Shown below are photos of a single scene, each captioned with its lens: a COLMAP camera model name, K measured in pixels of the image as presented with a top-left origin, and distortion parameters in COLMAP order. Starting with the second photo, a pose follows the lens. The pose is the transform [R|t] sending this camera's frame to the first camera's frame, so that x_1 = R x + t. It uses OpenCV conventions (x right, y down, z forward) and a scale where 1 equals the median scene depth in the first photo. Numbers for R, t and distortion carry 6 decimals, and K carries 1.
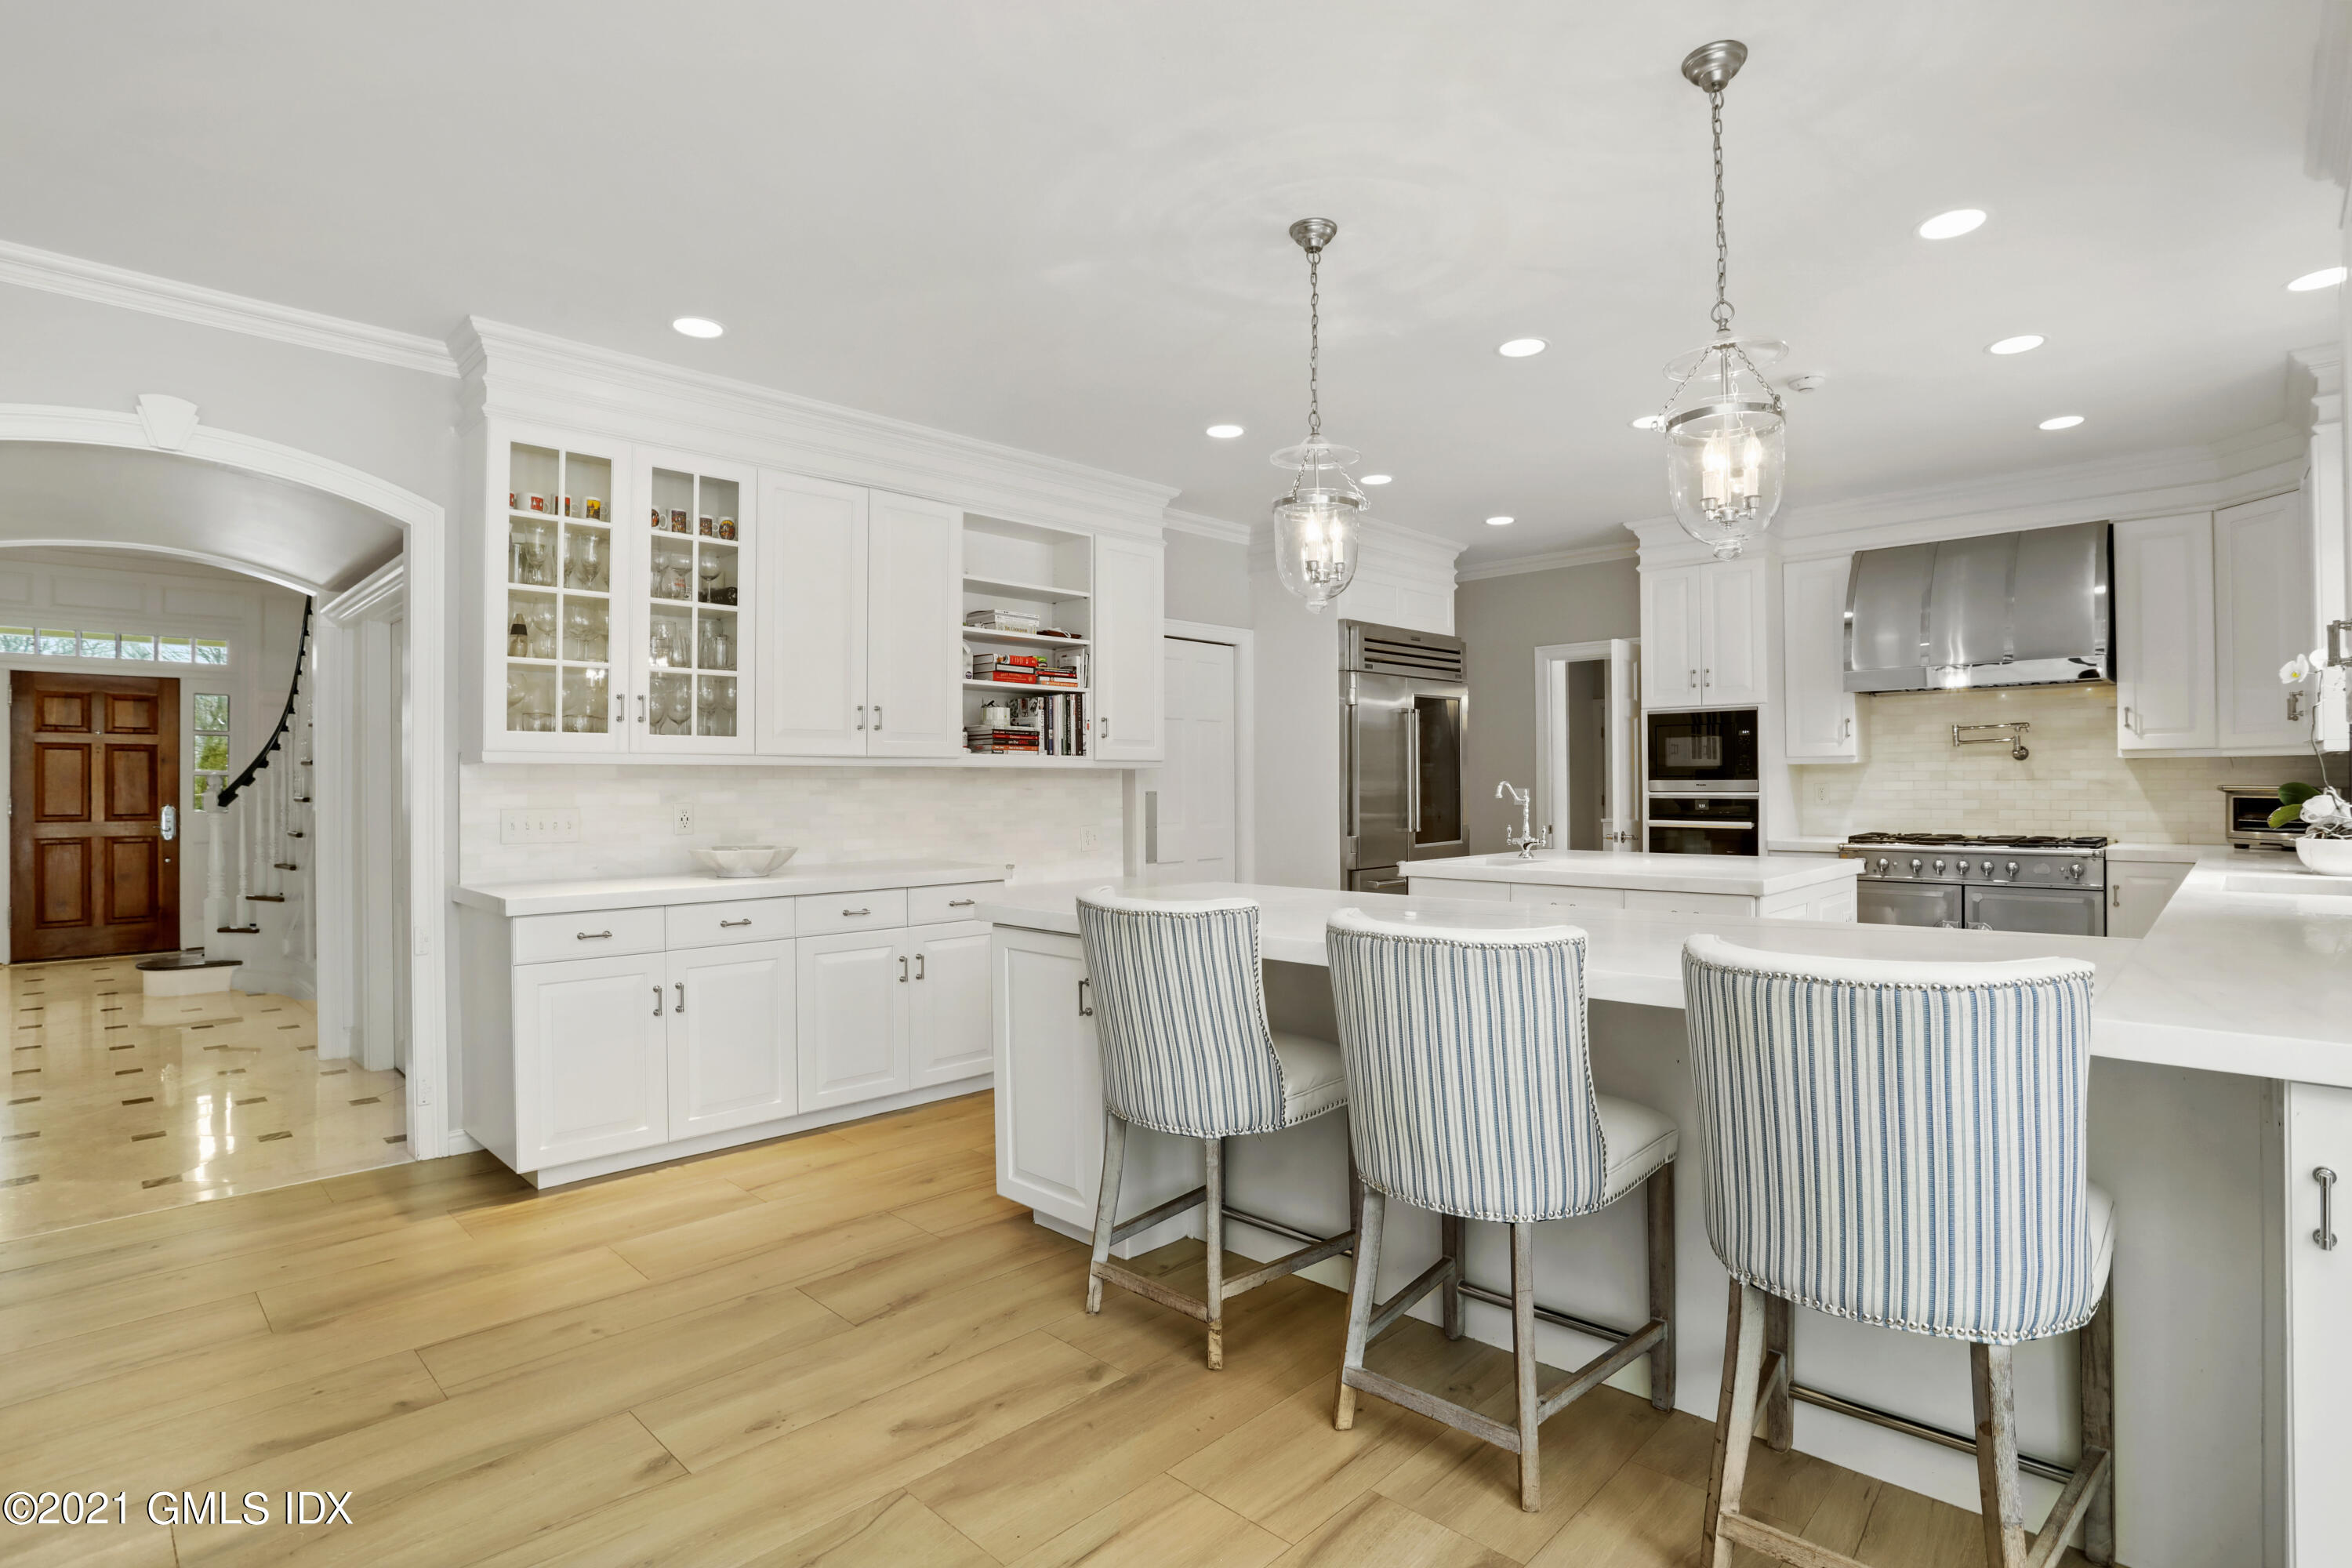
lens RADIAL K [[1151.6, 0, 1189.2], [0, 1151.6, 779.6], [0, 0, 1]] dist [-0.072915, 0.028553]
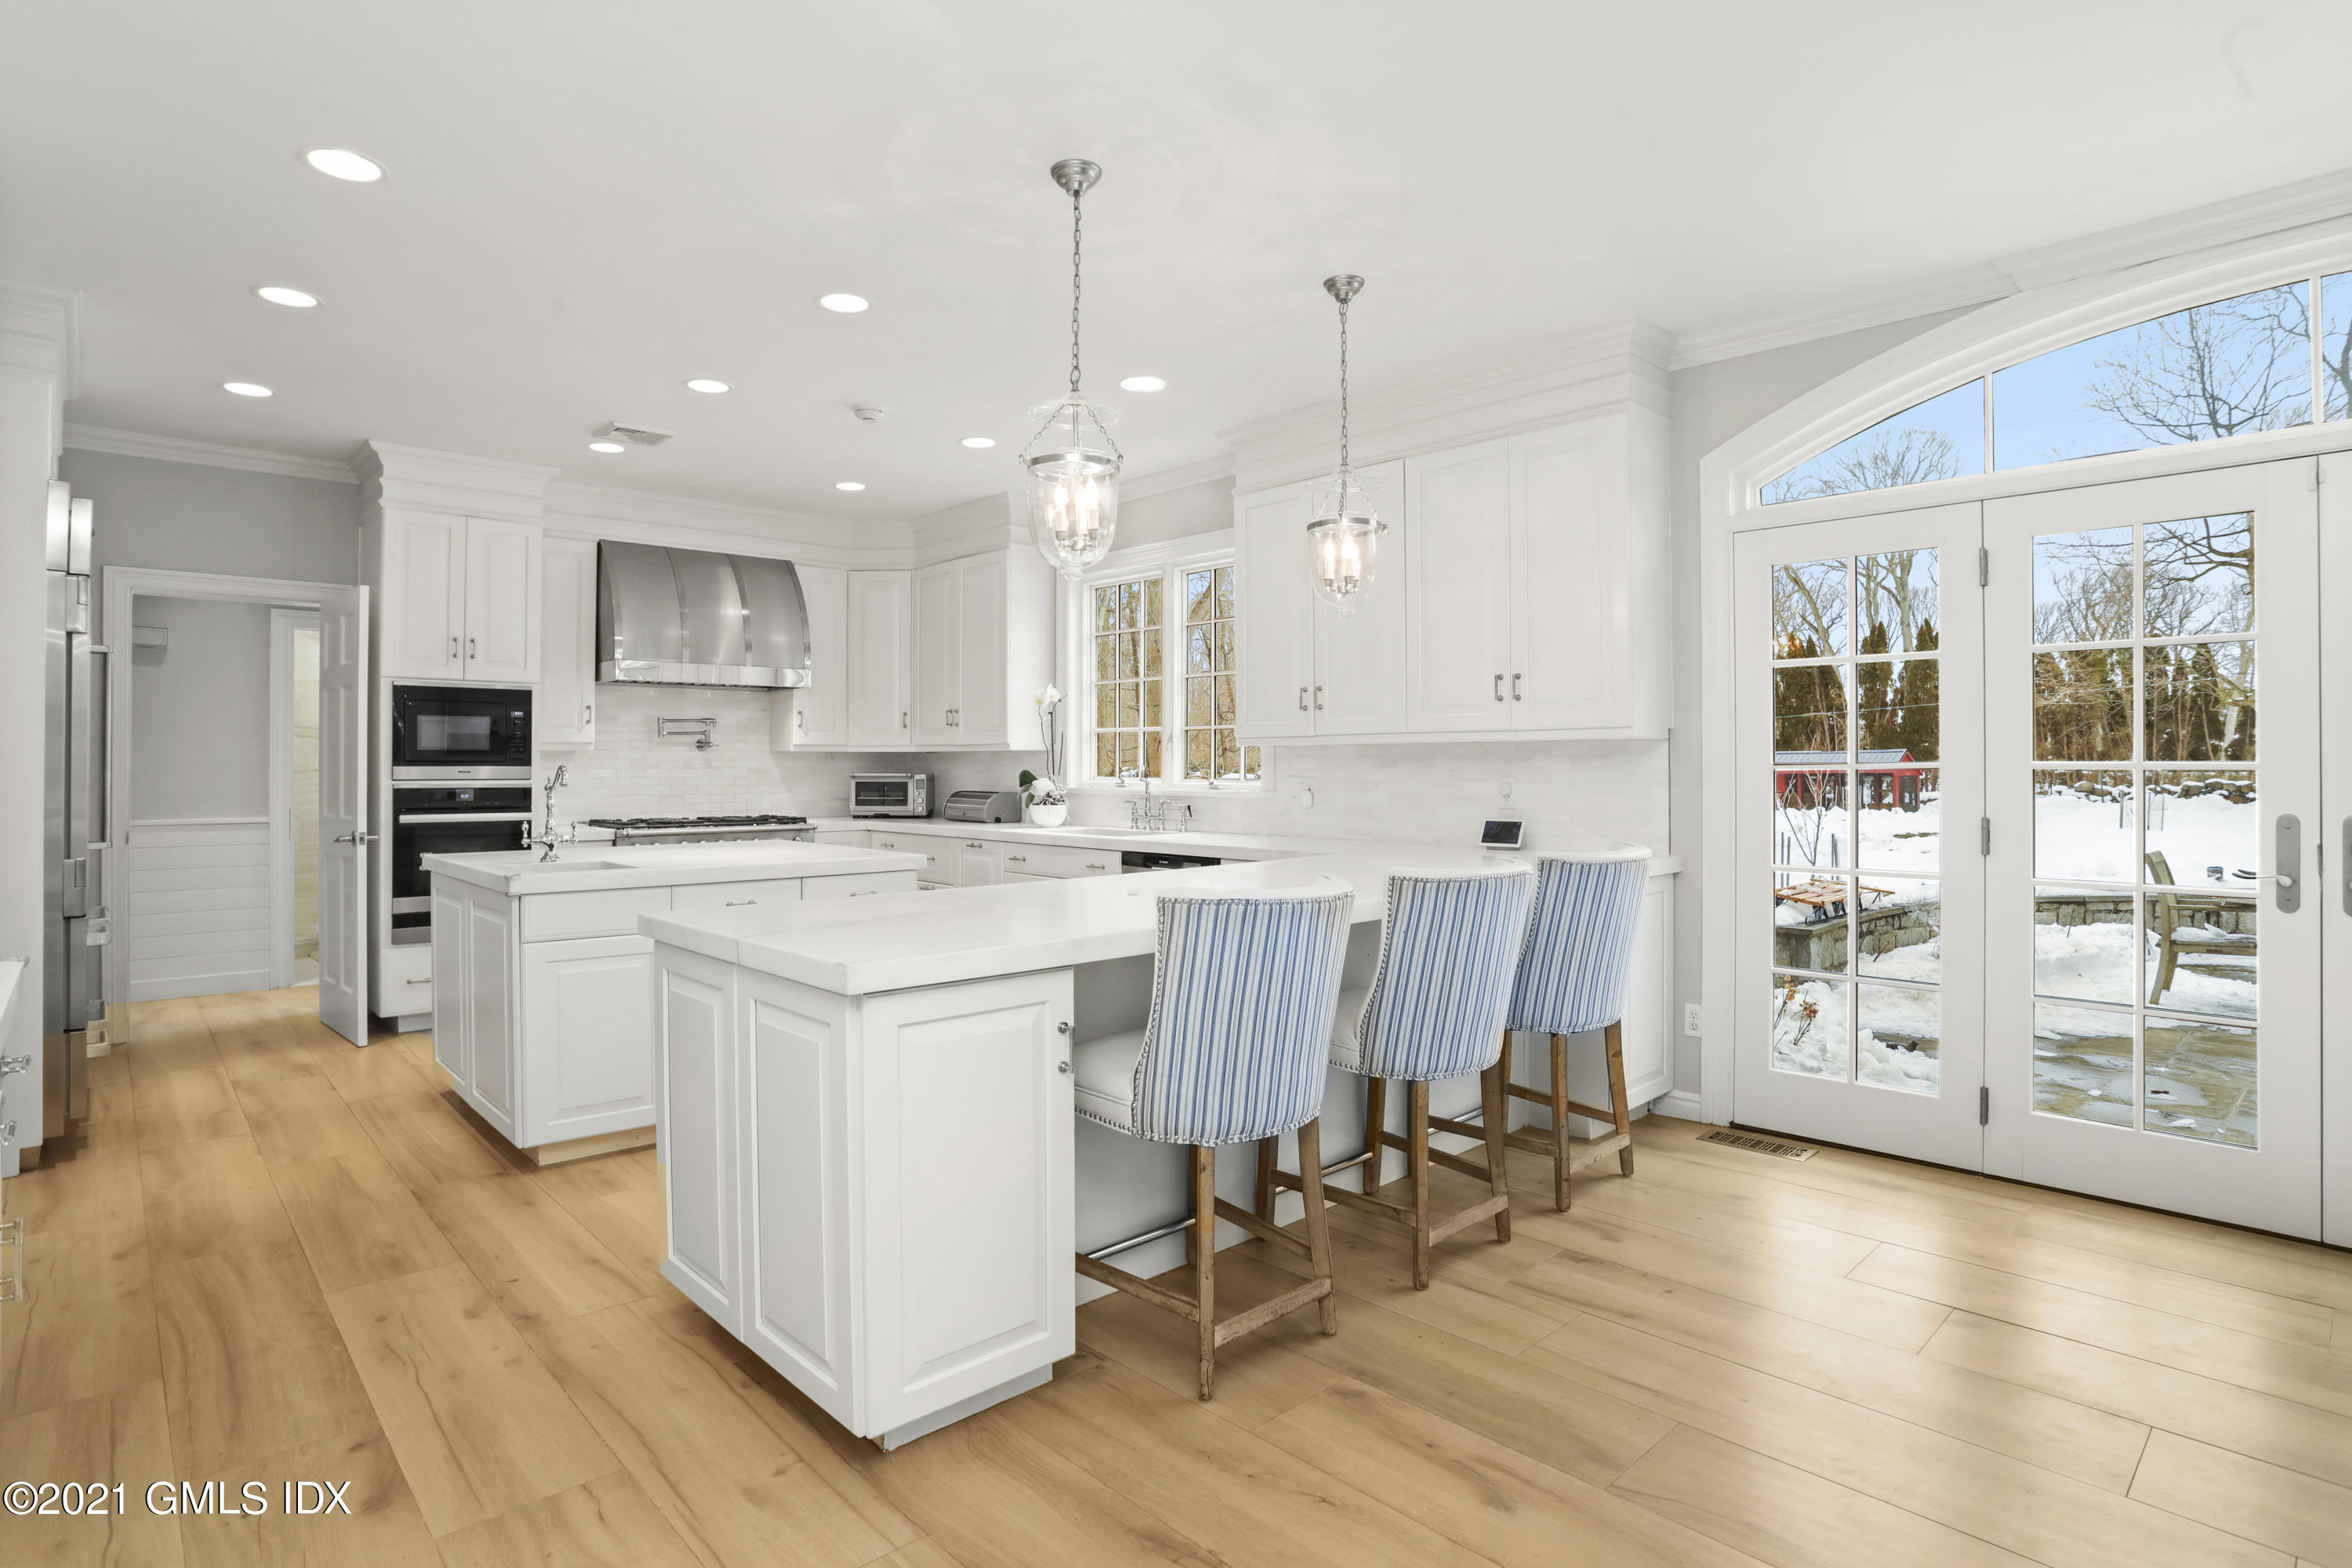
lens RADIAL K [[1214.6, 0, 1152.2], [0, 1214.6, 770.7], [0, 0, 1]] dist [-0.067279, 0.000252]
pose [[0.056491, 0.004510, 0.998393, -0.468449], [0.000196, 0.999990, -0.004528, 0.008812], [-0.998403, 0.000451, 0.056489, 0.485968]]
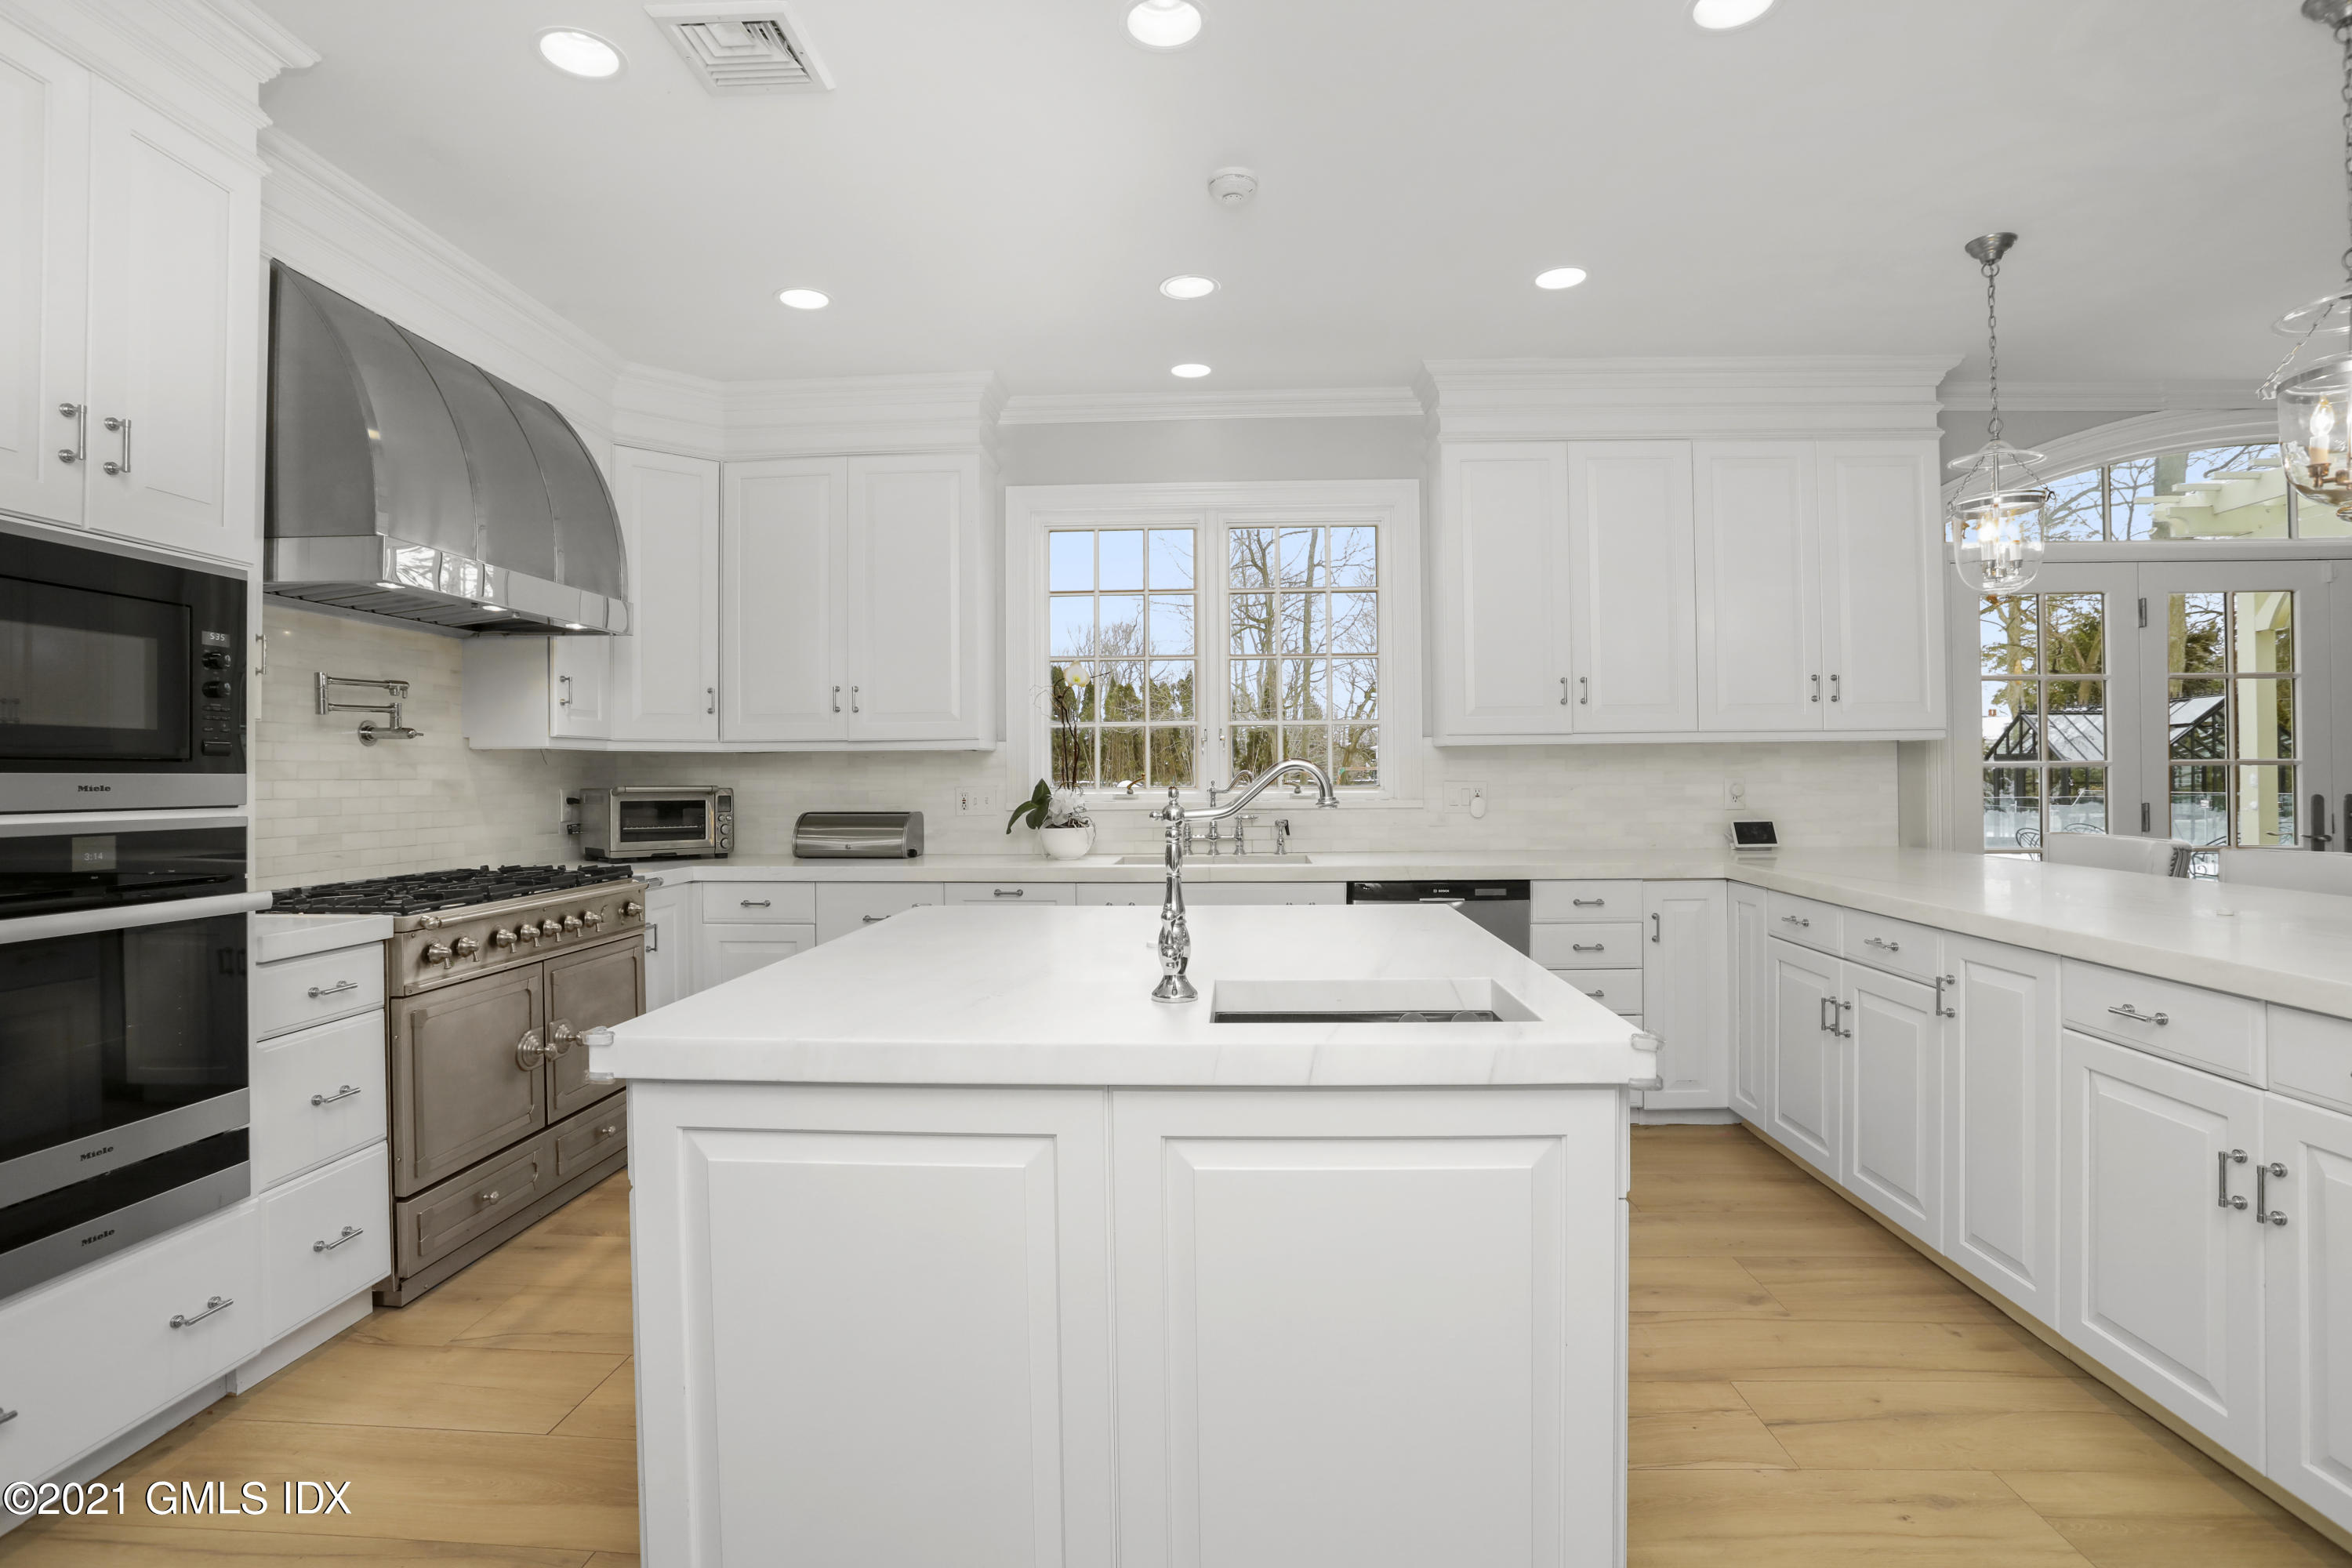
lens RADIAL K [[1151.6, 0, 1189.2], [0, 1151.6, 779.6], [0, 0, 1]] dist [-0.072915, 0.028553]
pose [[-0.665992, 0.012946, 0.745846, 0.041717], [0.014142, 0.999889, -0.004728, 0.009086], [-0.745825, 0.007399, -0.666101, 1.100431]]
